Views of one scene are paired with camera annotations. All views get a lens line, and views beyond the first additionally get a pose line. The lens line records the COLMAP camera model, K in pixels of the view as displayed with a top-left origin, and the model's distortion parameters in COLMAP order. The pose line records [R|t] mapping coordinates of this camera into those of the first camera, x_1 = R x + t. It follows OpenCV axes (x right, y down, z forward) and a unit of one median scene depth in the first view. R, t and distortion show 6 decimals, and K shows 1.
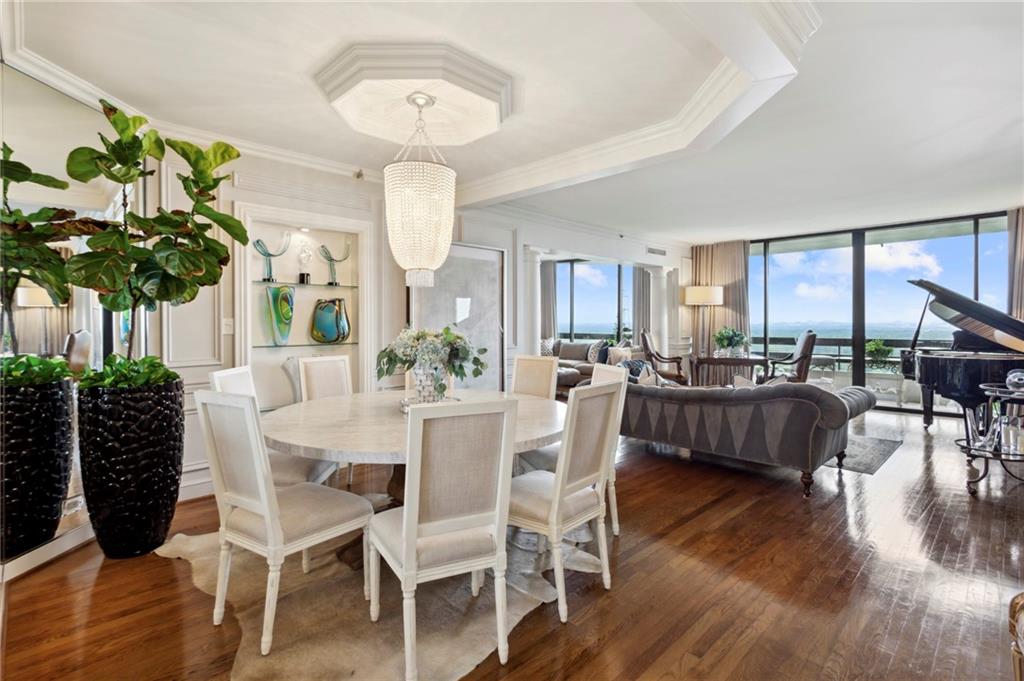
lens RADIAL K [[494.2, 0, 510.2], [0, 494.2, 326.1], [0, 0, 1]] dist [0.002519, 0.000981]
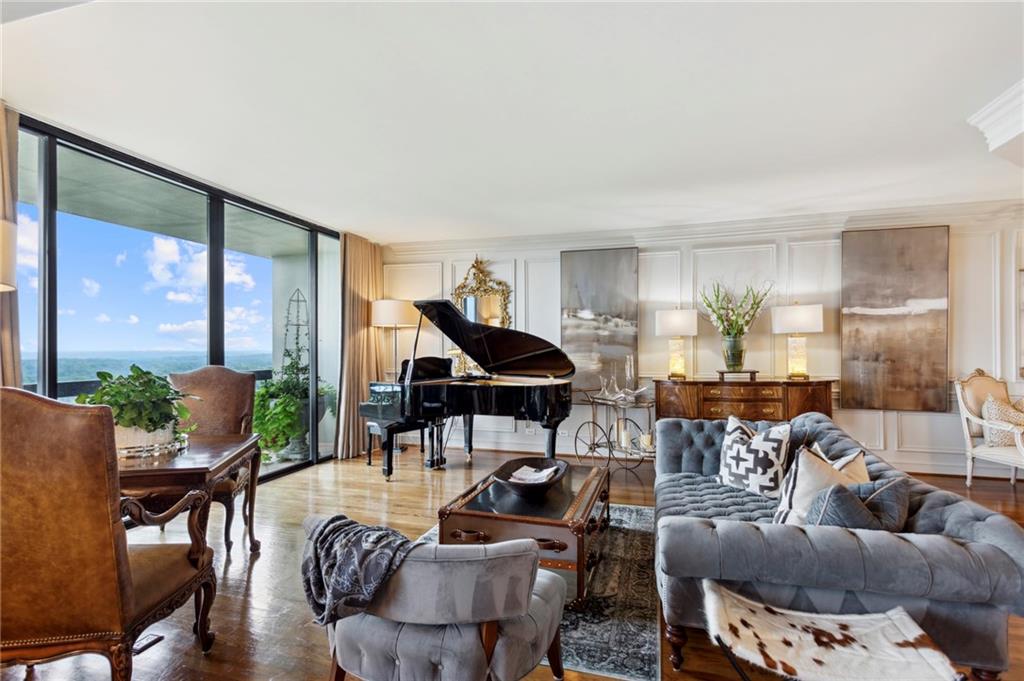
lens RADIAL K [[486.7, 0, 506.5], [0, 486.7, 349.8], [0, 0, 1]] dist [-0.000665, 0.000063]
pose [[-0.480153, -0.001373, 0.877184, 0.024655], [0.007070, 0.999960, 0.005435, -0.008330], [-0.877156, 0.008812, -0.480124, 0.940795]]
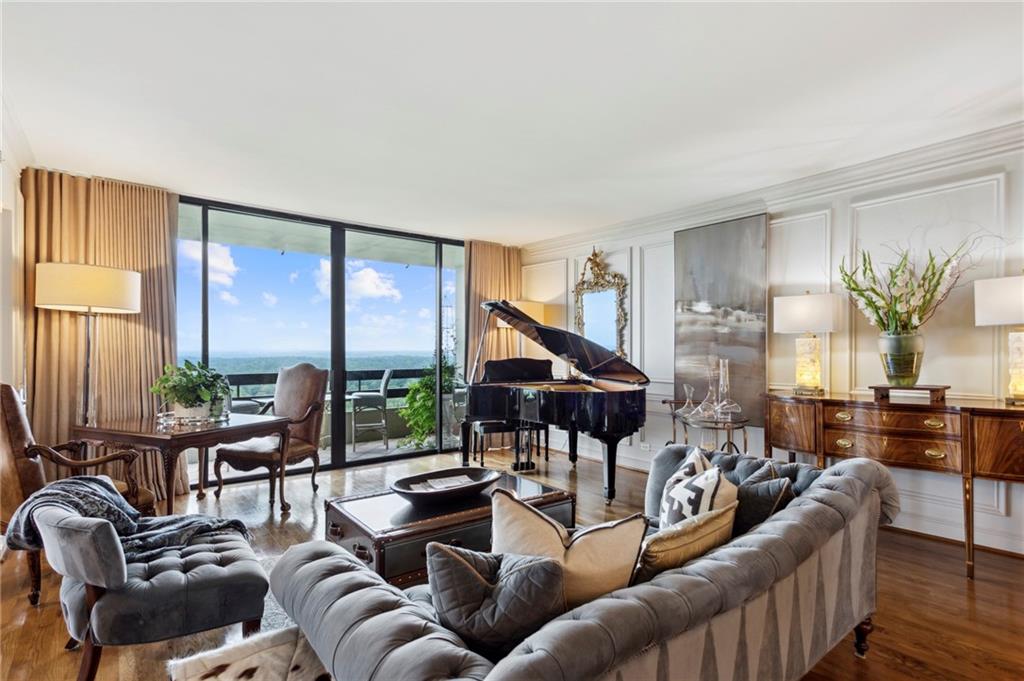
lens RADIAL K [[500.5, 0, 510.2], [0, 500.5, 351.4], [0, 0, 1]] dist [0.002256, 0.000636]
pose [[0.109230, -0.003552, 0.994010, -0.011758], [0.004125, 0.999987, 0.003120, -0.006462], [-0.994008, 0.003759, 0.109243, 0.638947]]
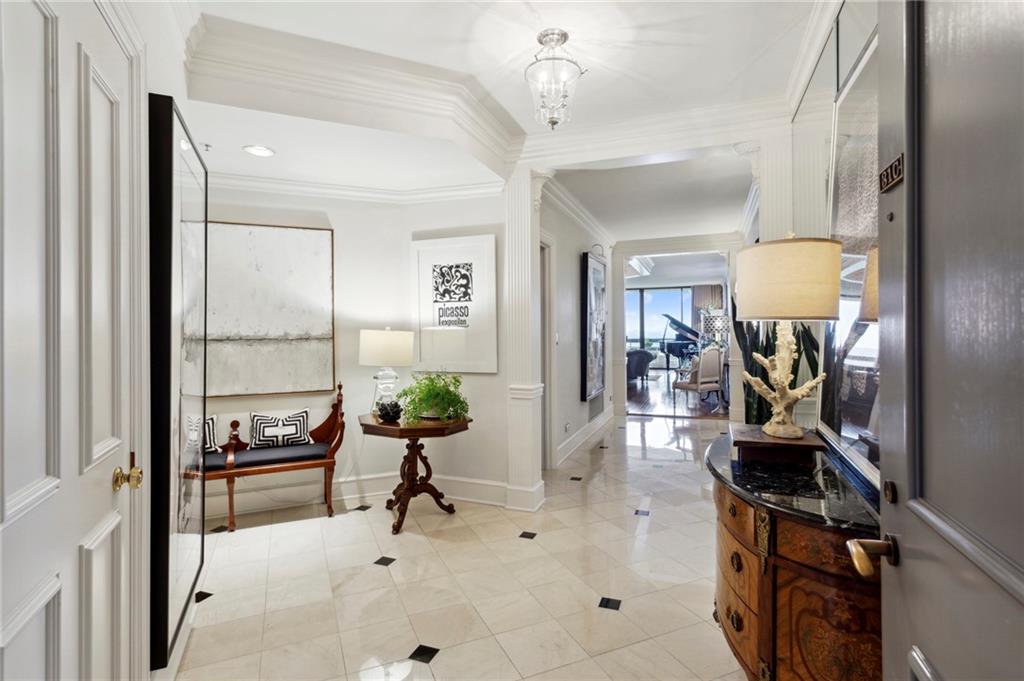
lens RADIAL K [[554.1, 0, 512.0], [0, 554.1, 340.5], [0, 0, 1]] dist [0.001168, 0.000710]
pose [[0.900331, -0.022673, 0.434614, -0.861251], [0.022142, 0.999735, 0.006286, 0.006574], [-0.434641, 0.003964, 0.900595, -0.941271]]
